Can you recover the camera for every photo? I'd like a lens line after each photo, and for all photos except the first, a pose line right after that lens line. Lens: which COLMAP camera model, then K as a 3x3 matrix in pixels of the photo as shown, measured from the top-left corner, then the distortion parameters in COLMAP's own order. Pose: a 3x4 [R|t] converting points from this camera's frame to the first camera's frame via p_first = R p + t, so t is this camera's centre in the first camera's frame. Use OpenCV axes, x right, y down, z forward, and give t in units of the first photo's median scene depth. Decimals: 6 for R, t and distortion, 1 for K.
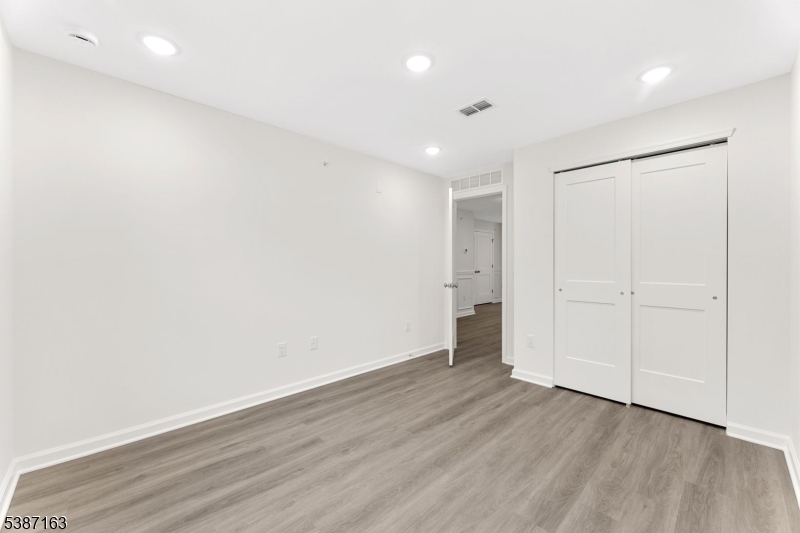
lens RADIAL K [[316.2, 0, 398.8], [0, 316.2, 263.2], [0, 0, 1]] dist [0.002454, 0.000049]
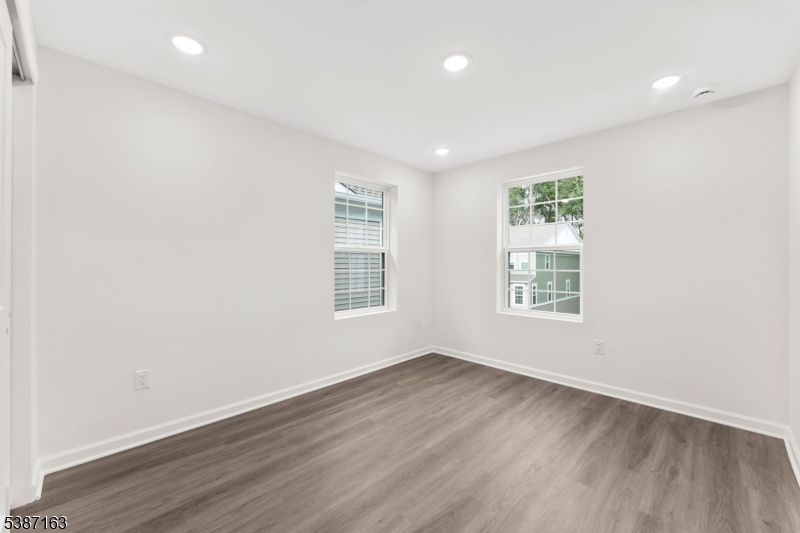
lens RADIAL K [[316.2, 0, 398.7], [0, 316.2, 267.3], [0, 0, 1]] dist [0.002454, 0.000049]
pose [[-0.999623, -0.000528, -0.027441, 0.260865], [-0.000710, 0.999978, 0.006626, 0.009213], [0.027437, 0.006643, -0.999601, 1.934196]]
